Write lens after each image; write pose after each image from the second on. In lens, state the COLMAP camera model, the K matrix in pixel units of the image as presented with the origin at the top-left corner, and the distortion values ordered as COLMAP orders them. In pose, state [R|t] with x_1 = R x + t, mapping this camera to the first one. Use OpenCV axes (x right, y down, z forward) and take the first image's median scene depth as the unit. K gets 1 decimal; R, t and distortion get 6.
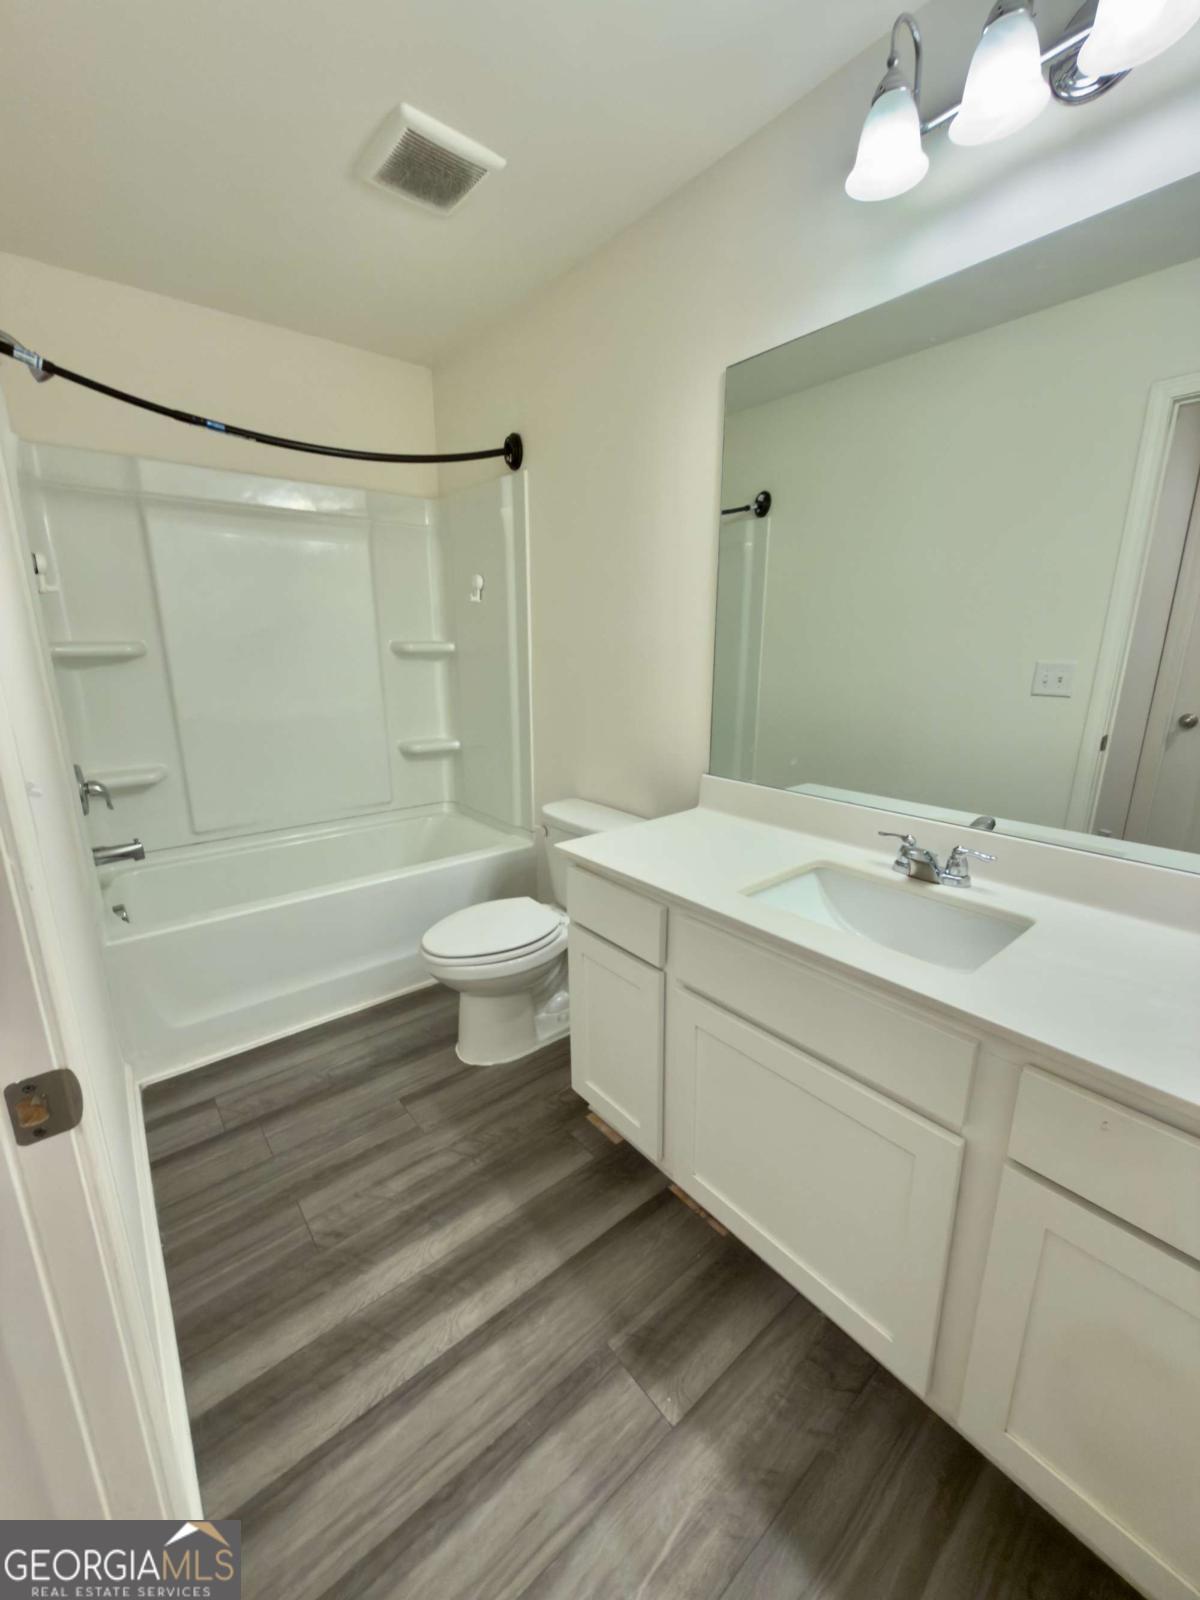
lens RADIAL K [[636.1, 0, 600.6], [0, 636.1, 804.8], [0, 0, 1]] dist [-0.000633, -0.000138]
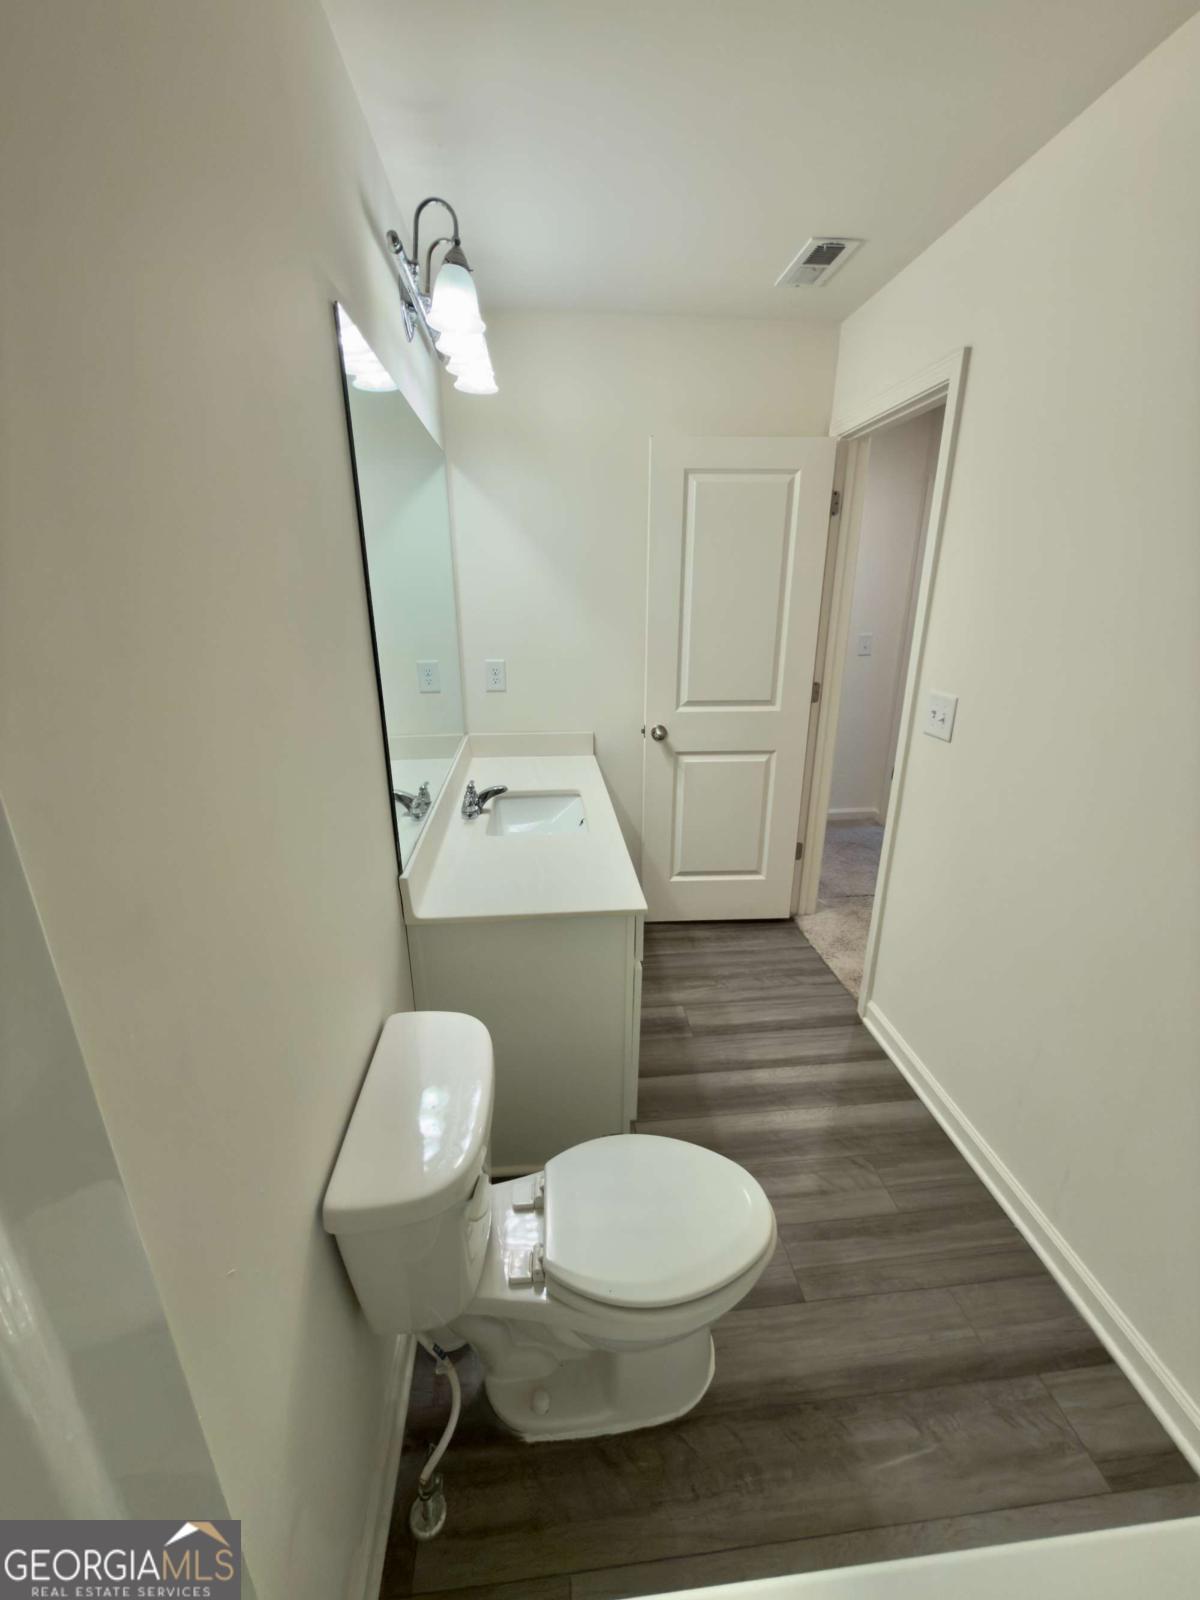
lens RADIAL K [[636.1, 0, 601.2], [0, 636.1, 799.1], [0, 0, 1]] dist [-0.000633, -0.000138]
pose [[-0.830099, -0.176528, 0.528937, -0.593647], [0.137233, 0.854717, 0.500625, -0.678346], [-0.540466, 0.488156, -0.685274, 1.965109]]
